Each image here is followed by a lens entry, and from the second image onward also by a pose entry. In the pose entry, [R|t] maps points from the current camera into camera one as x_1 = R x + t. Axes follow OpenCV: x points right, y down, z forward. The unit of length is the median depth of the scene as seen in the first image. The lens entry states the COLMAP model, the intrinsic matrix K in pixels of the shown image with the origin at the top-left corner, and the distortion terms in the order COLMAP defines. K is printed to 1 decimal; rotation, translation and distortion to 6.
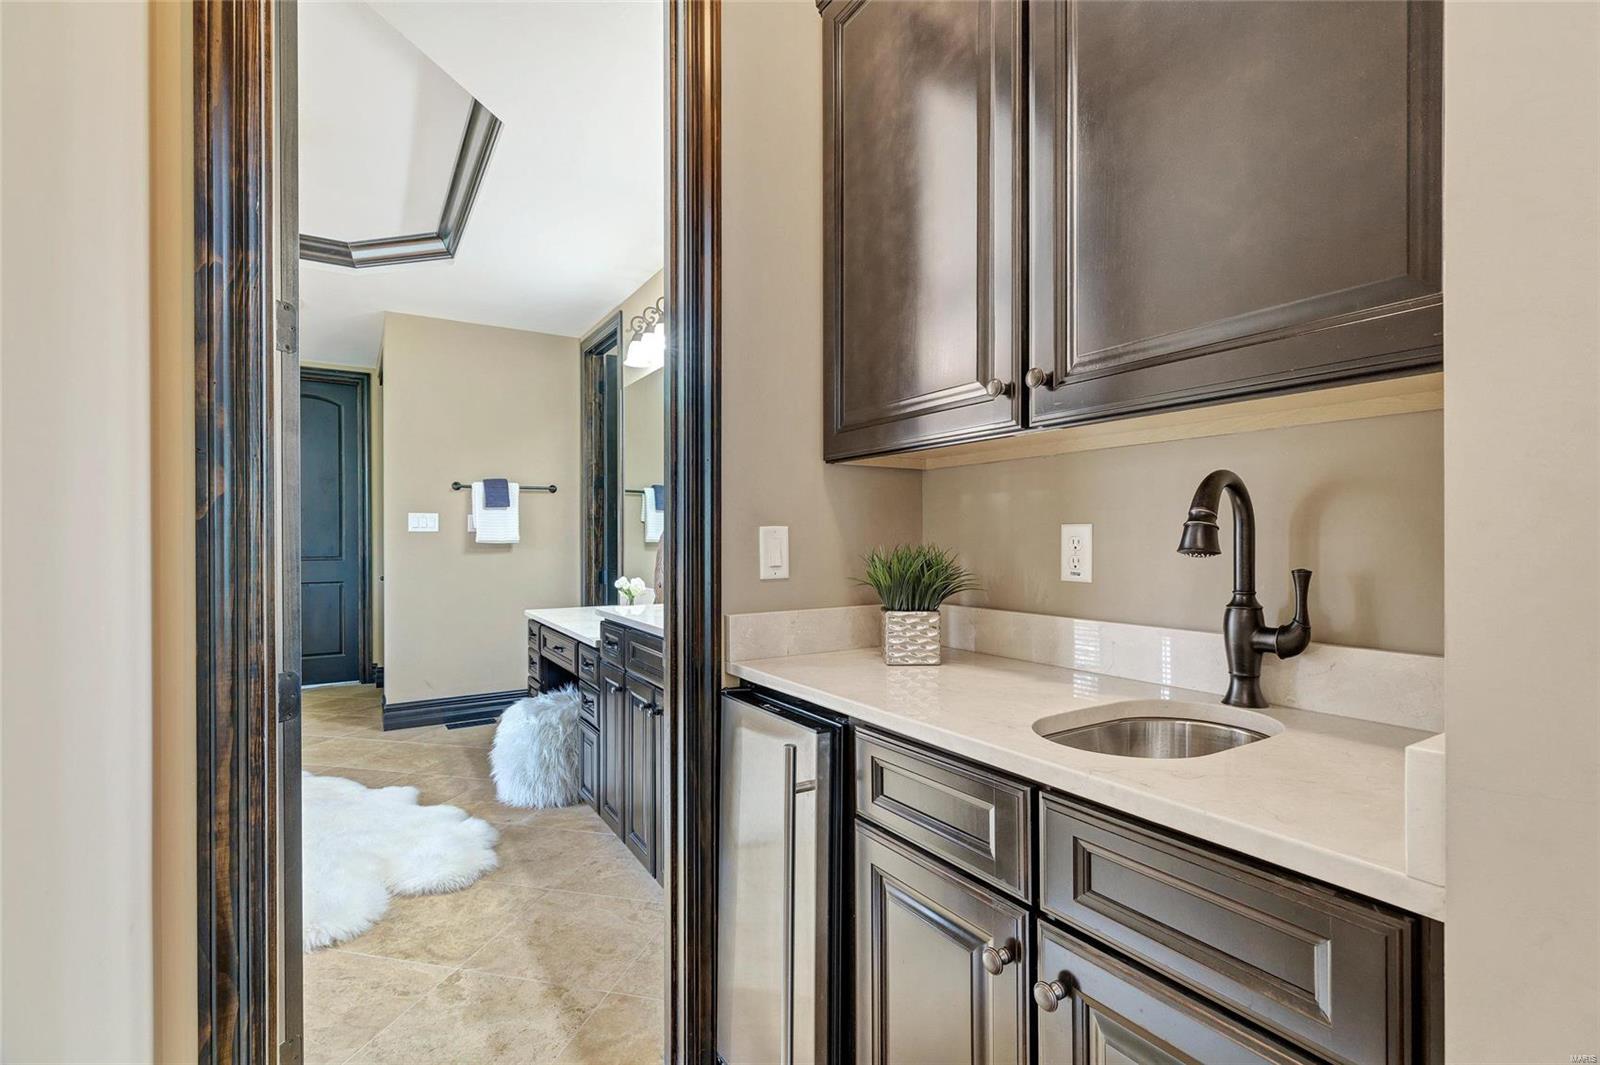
lens RADIAL K [[726.4, 0, 802.5], [0, 726.4, 538.7], [0, 0, 1]] dist [0.000871, 0.000025]
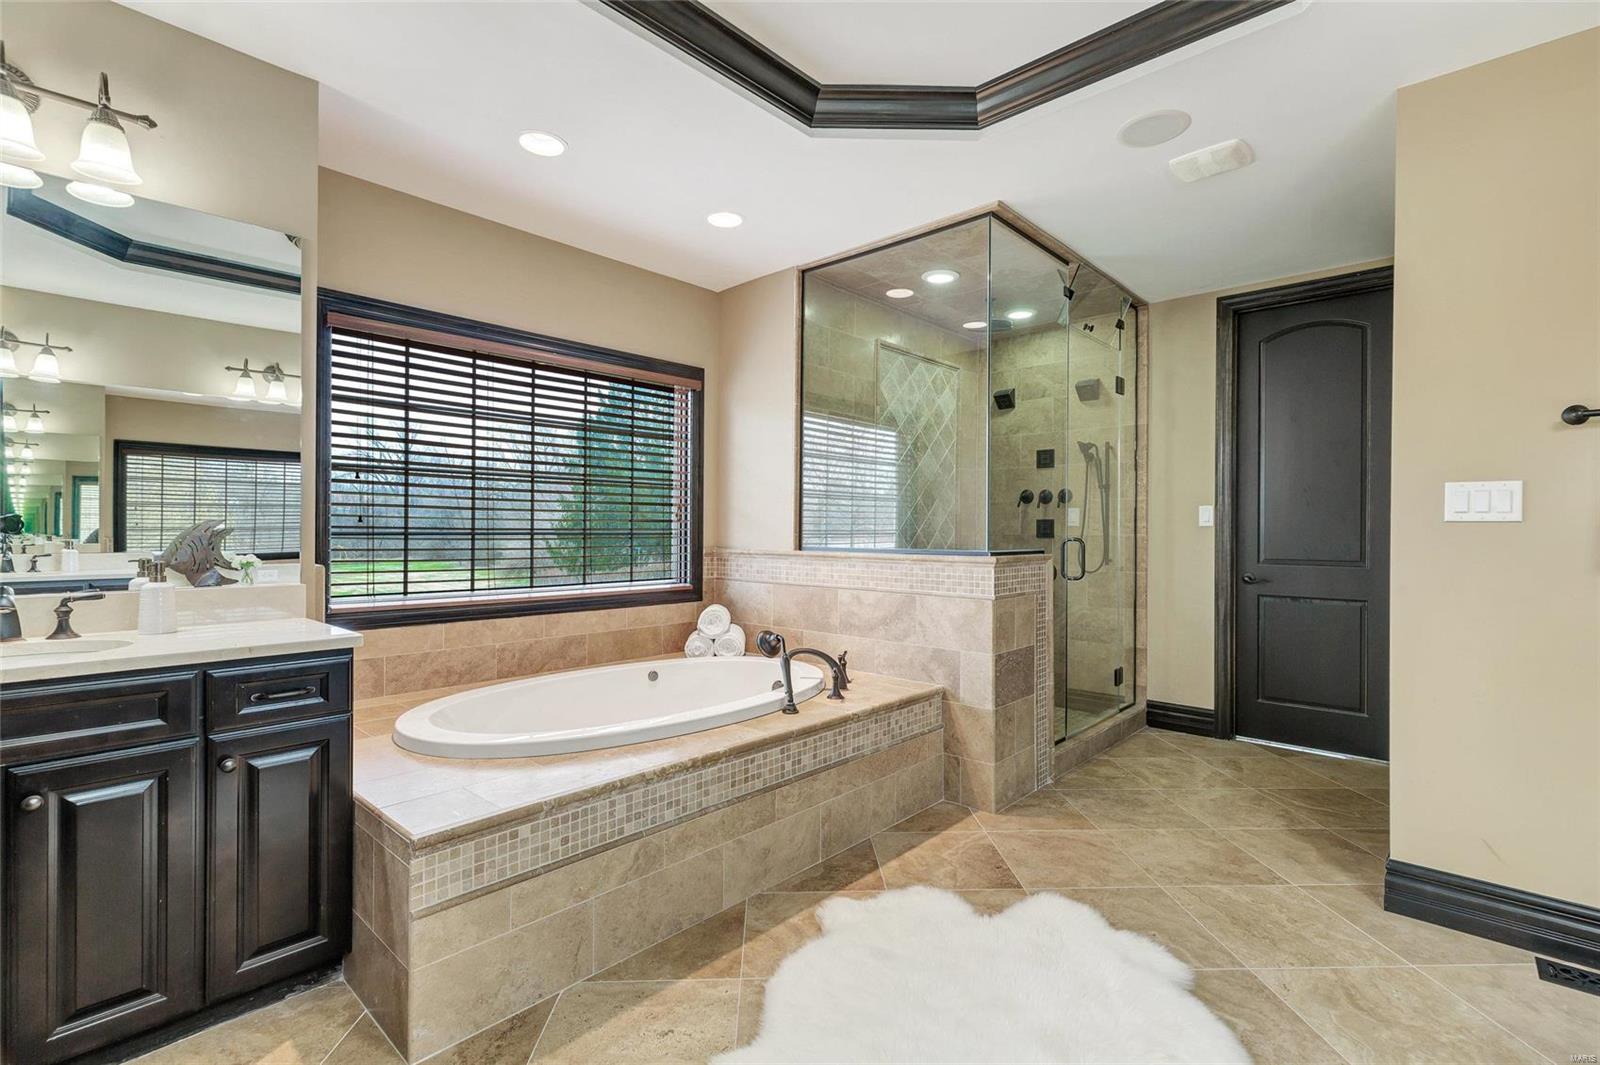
lens RADIAL K [[736.1, 0, 799.8], [0, 736.1, 528.4], [0, 0, 1]] dist [0.002722, -0.000794]
pose [[0.266564, 0.004495, -0.963807, -0.216566], [-0.008810, 0.999959, 0.002227, -0.002124], [0.963777, 0.007898, 0.266593, 0.540214]]
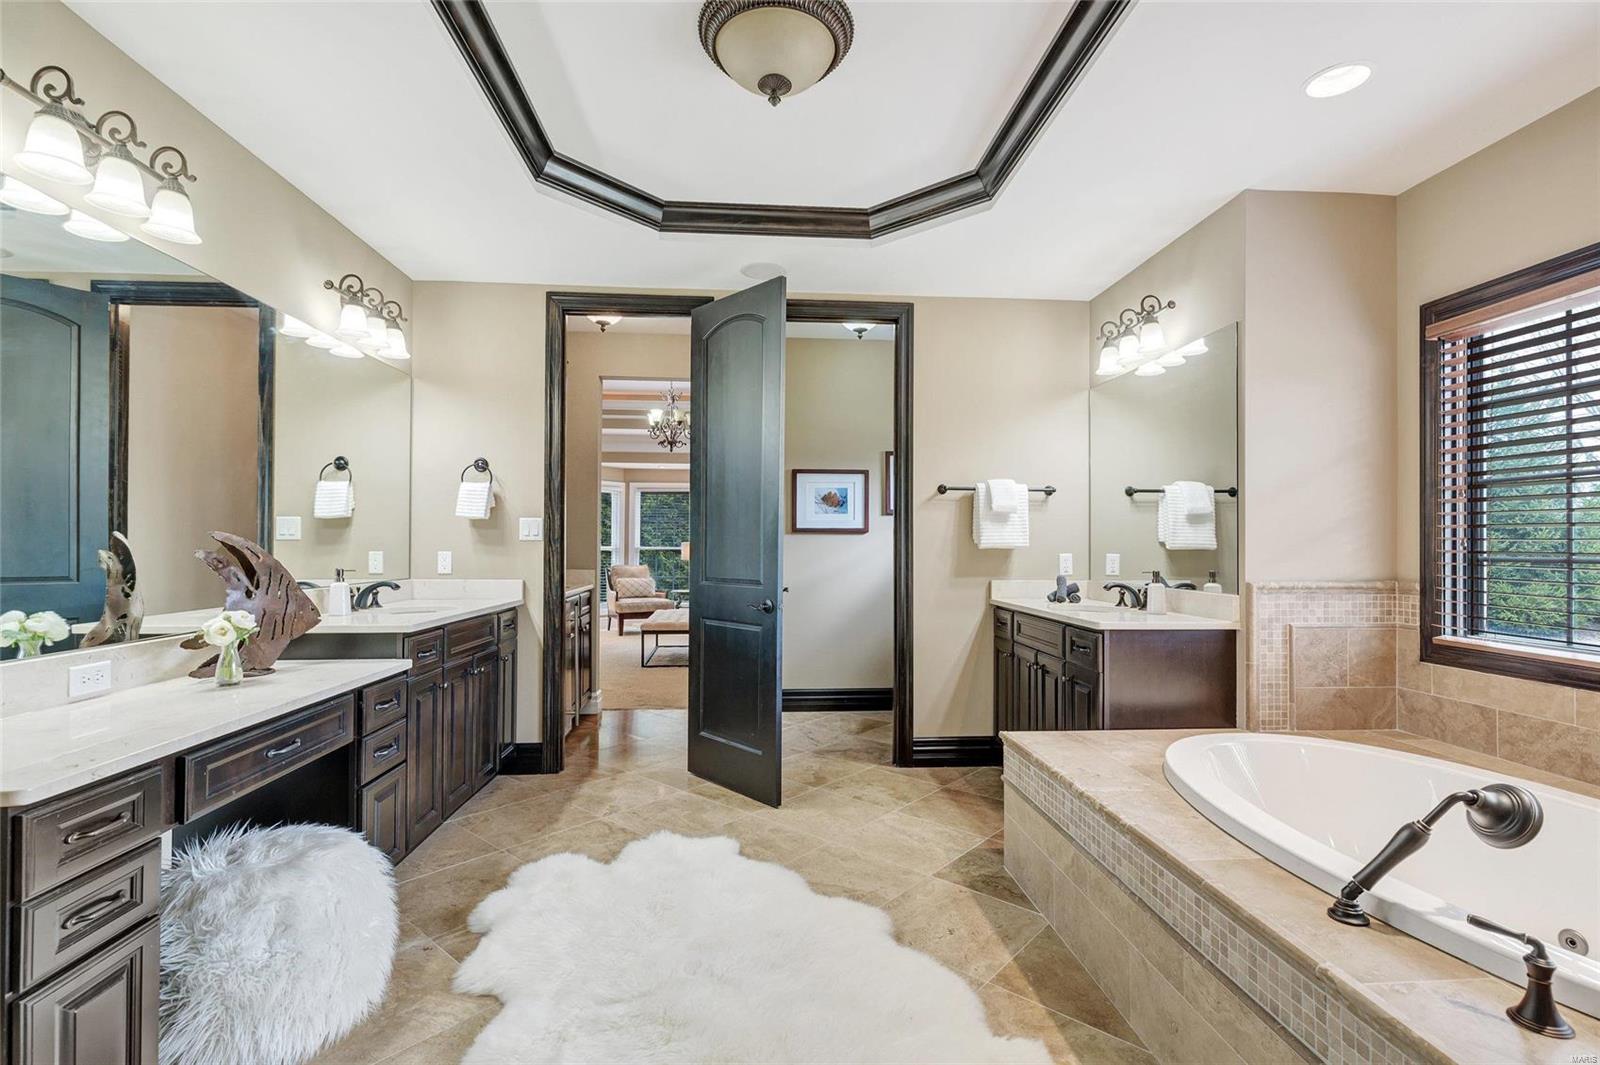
lens RADIAL K [[723.7, 0, 803.5], [0, 723.7, 531.5], [0, 0, 1]] dist [0.000643, -0.000092]
pose [[-0.887167, 0.009664, 0.461347, -0.851989], [0.000439, 0.999798, -0.020100, -0.003082], [-0.461448, -0.017629, -0.886992, 1.176789]]
